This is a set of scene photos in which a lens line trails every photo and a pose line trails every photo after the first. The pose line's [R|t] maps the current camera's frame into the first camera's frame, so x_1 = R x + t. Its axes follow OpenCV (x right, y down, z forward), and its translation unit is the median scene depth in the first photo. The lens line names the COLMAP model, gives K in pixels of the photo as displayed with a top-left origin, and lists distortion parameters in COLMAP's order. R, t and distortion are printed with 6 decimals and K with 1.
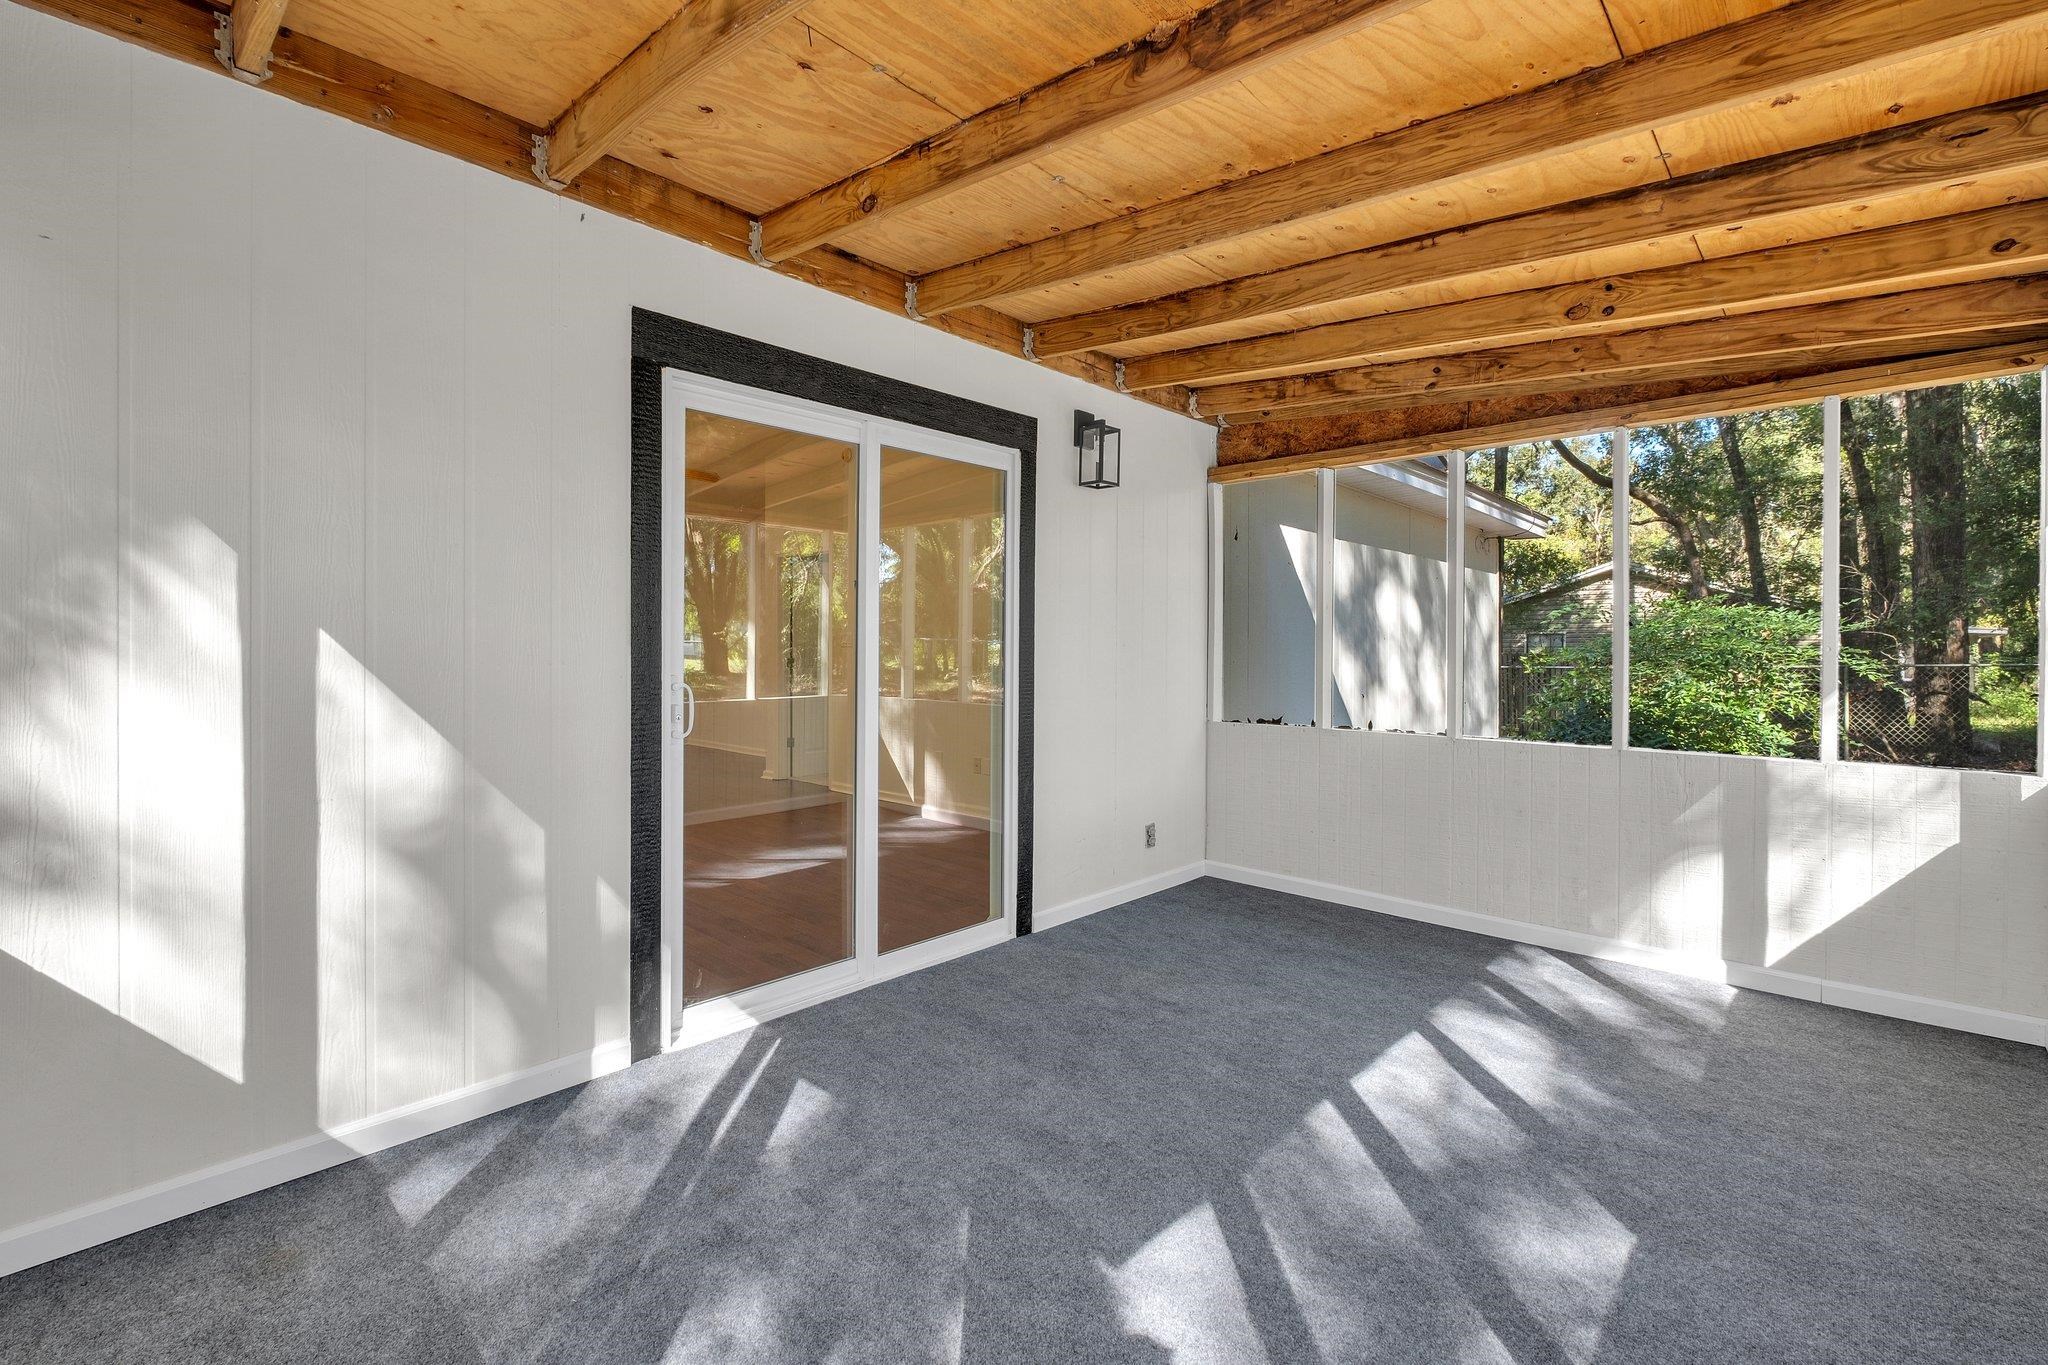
lens RADIAL K [[891.4, 0, 1026.2], [0, 891.4, 665.6], [0, 0, 1]] dist [-0.002634, -0.000034]
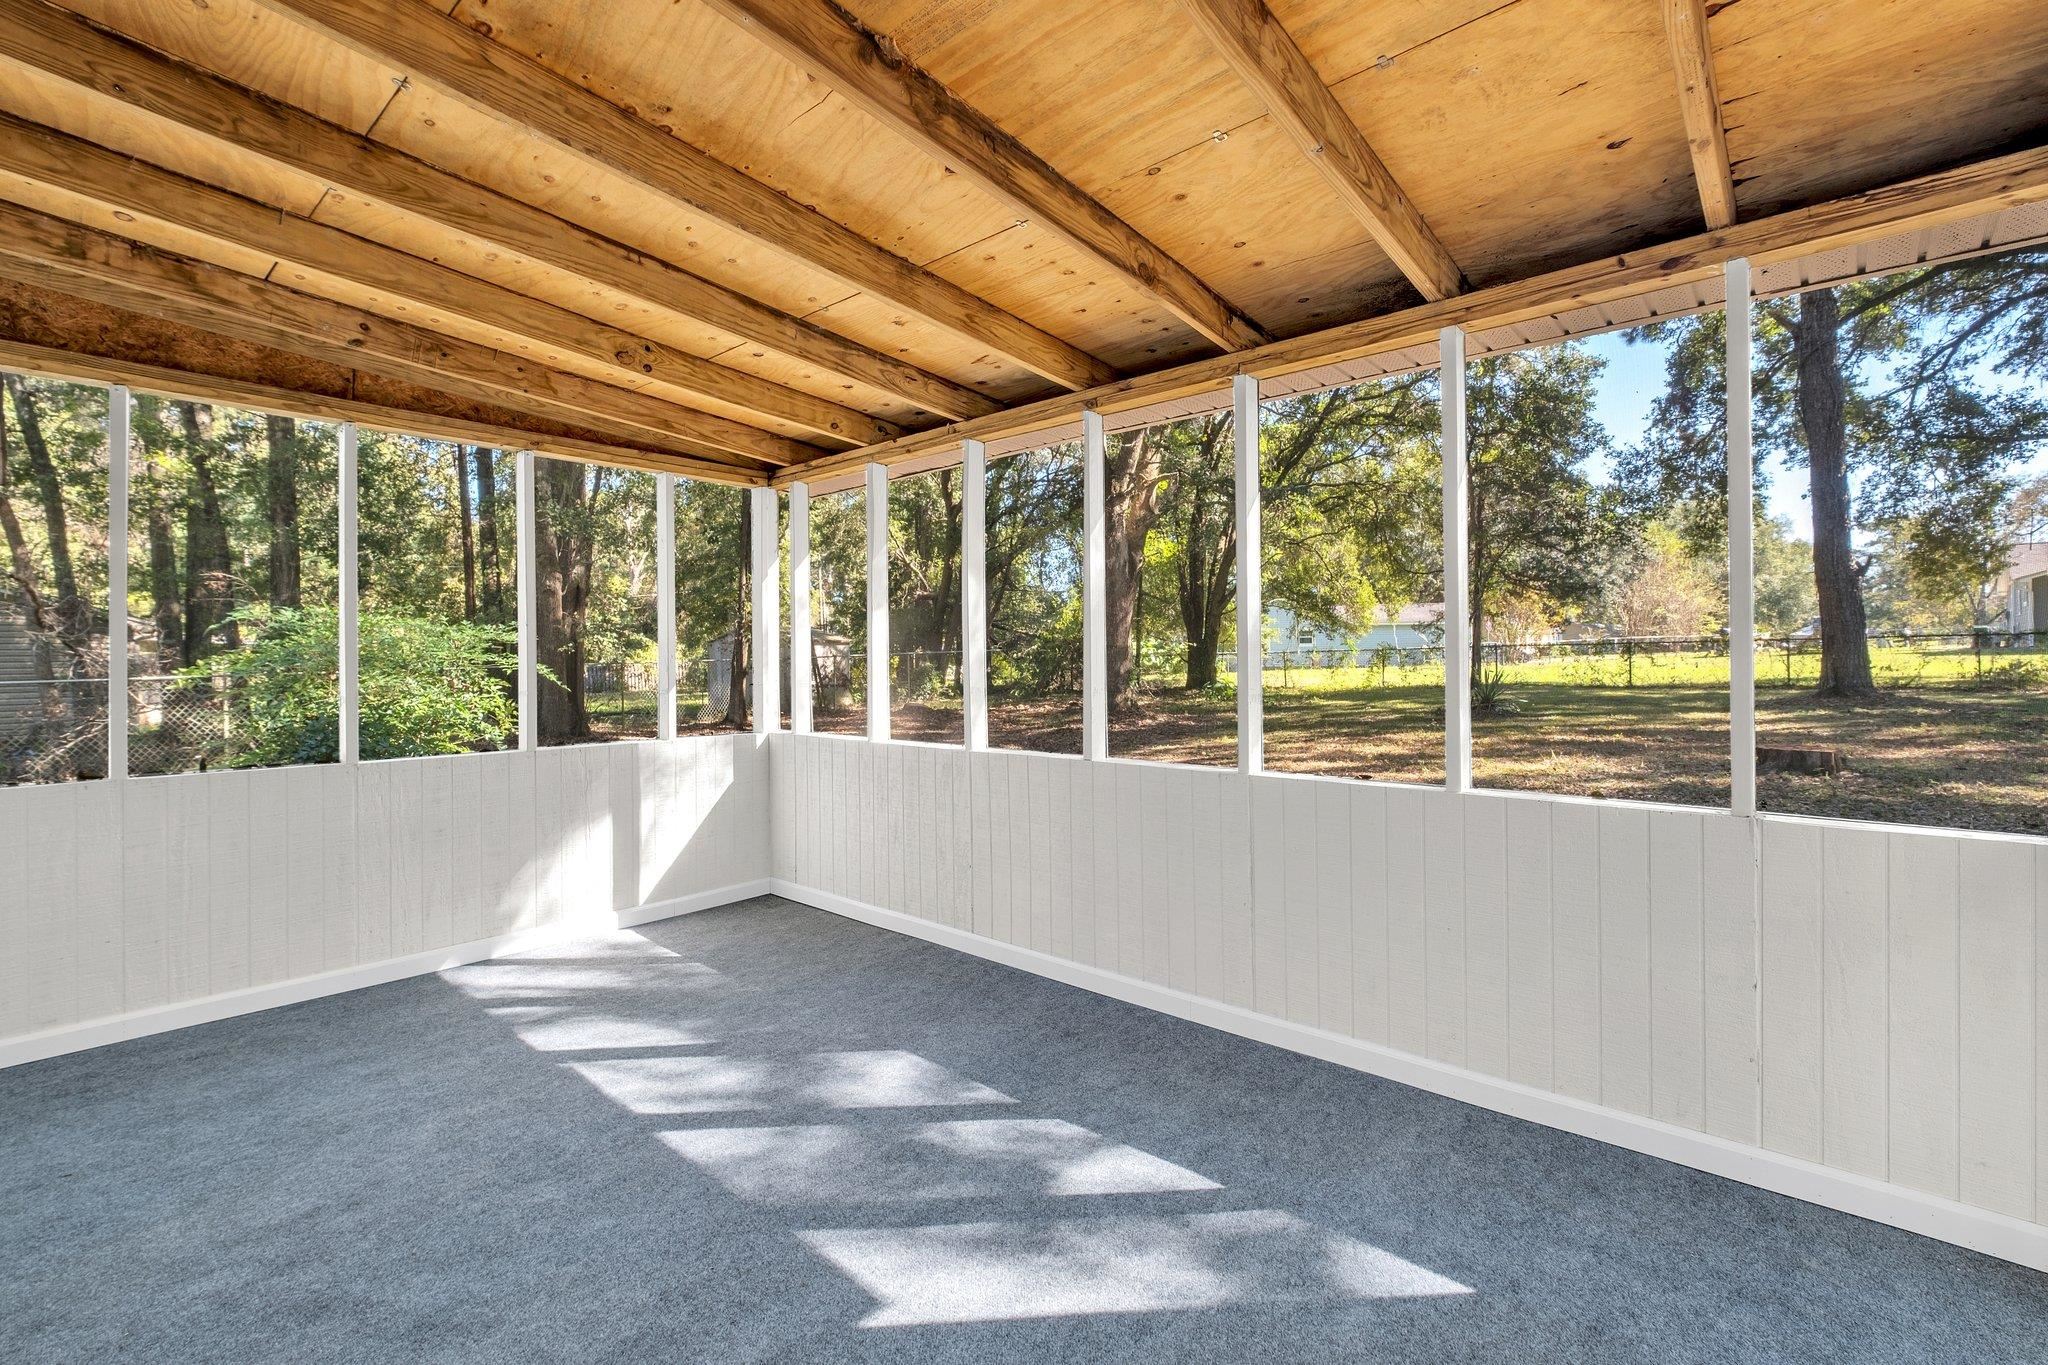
lens RADIAL K [[891.4, 0, 1020.6], [0, 891.4, 656.7], [0, 0, 1]] dist [-0.002634, -0.000034]
pose [[-0.027279, -0.000446, 0.999628, -0.503465], [0.024946, 0.999688, 0.001127, -0.006495], [-0.999317, 0.024967, -0.027260, 0.516868]]
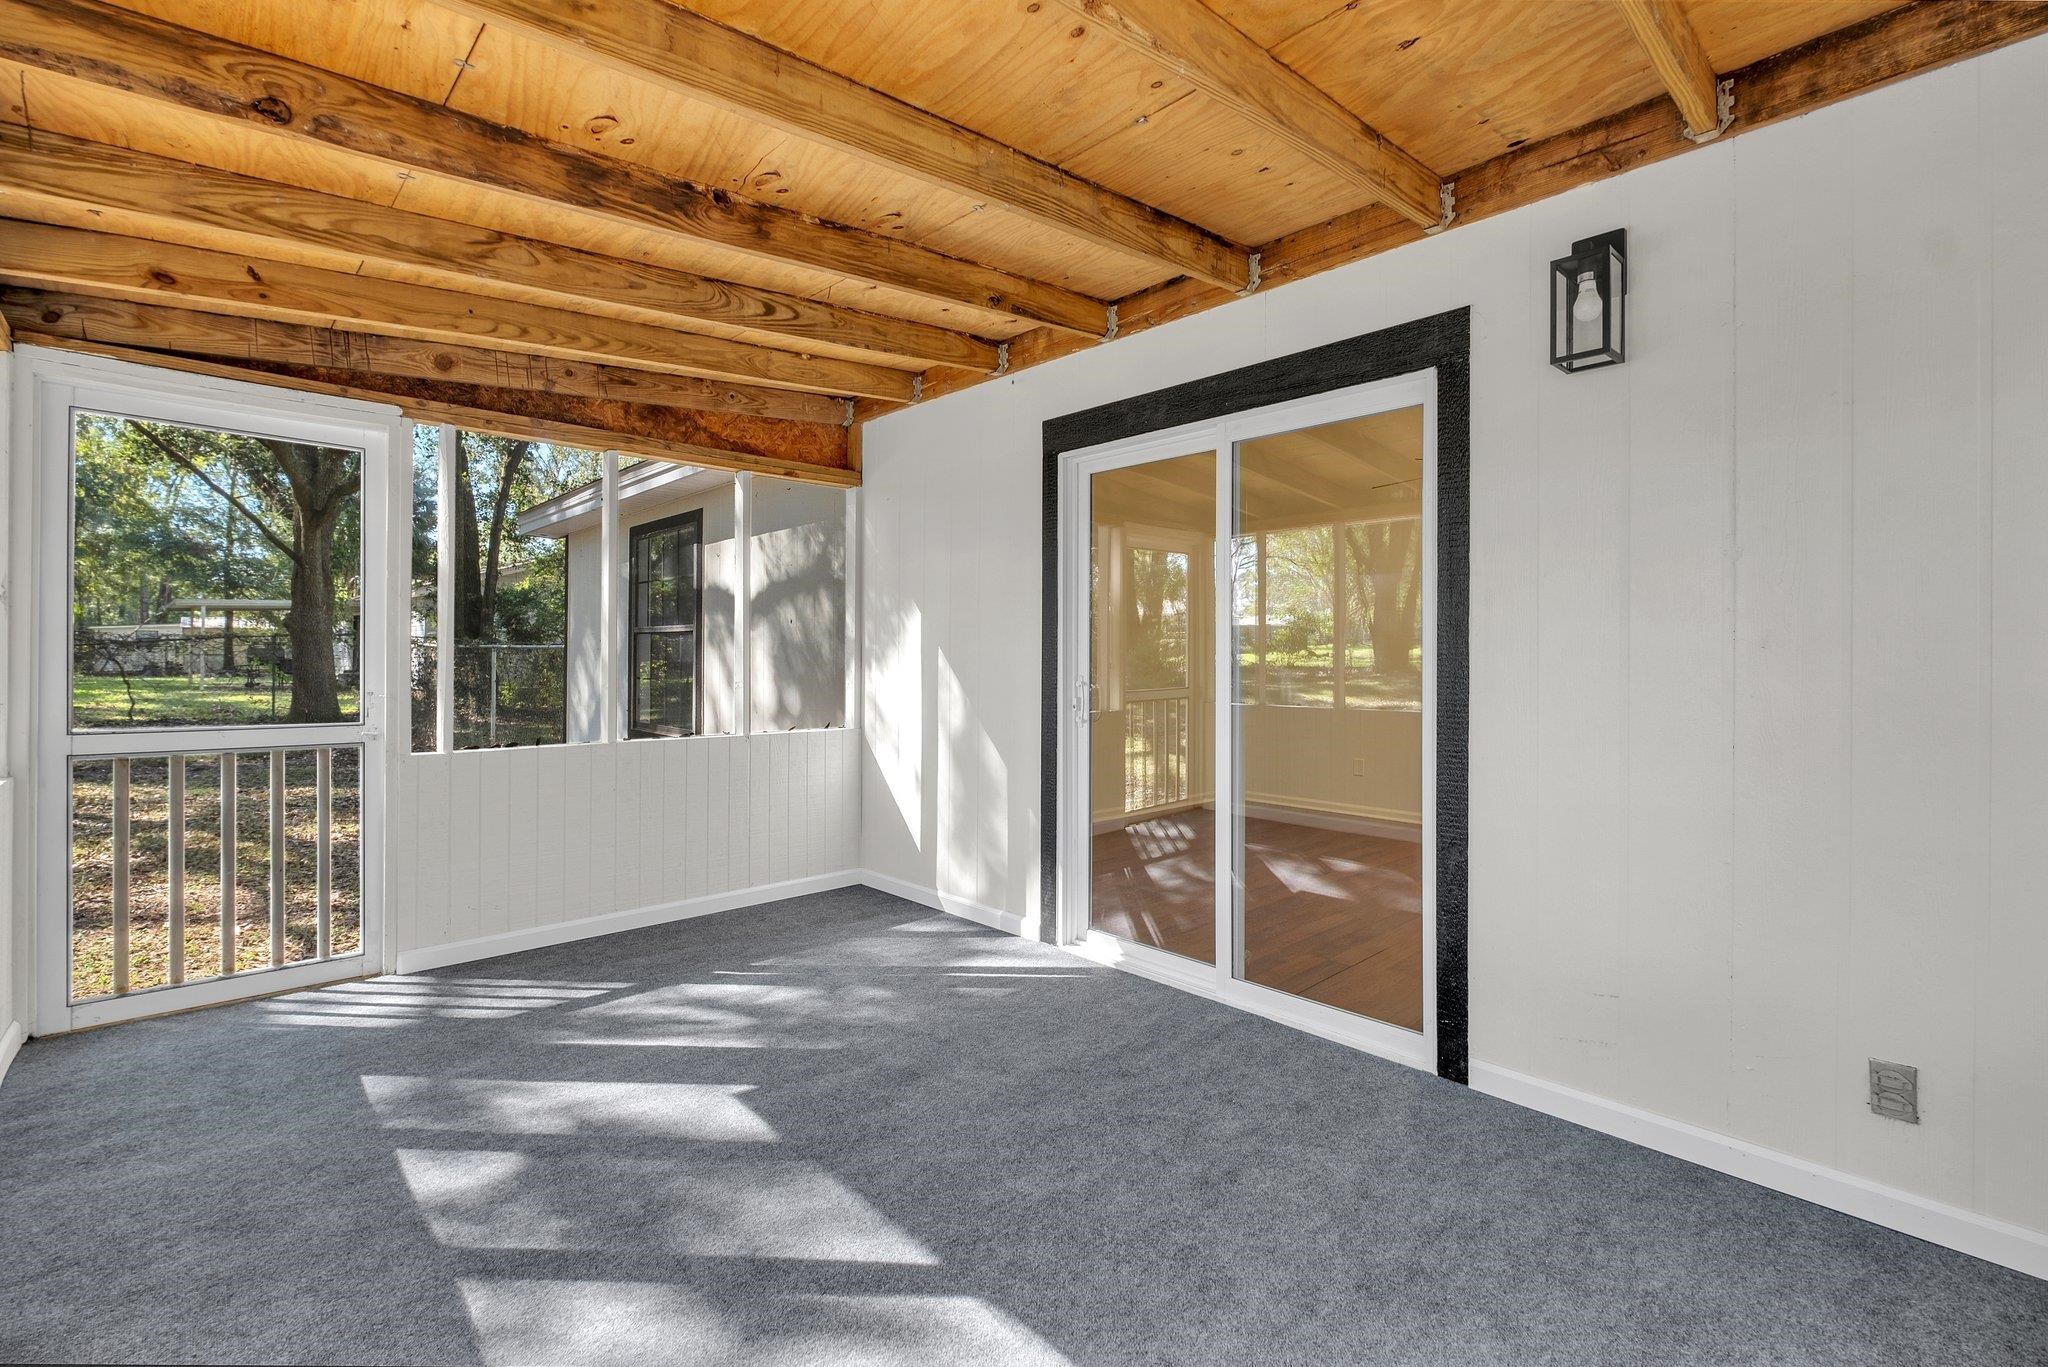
lens RADIAL K [[891.4, 0, 1025.5], [0, 891.4, 667.9], [0, 0, 1]] dist [-0.002634, -0.000034]
pose [[-0.051112, 0.008246, -0.998659, 0.874075], [-0.021401, 0.999727, 0.009350, -0.010508], [0.998464, 0.021850, -0.050921, 0.900644]]
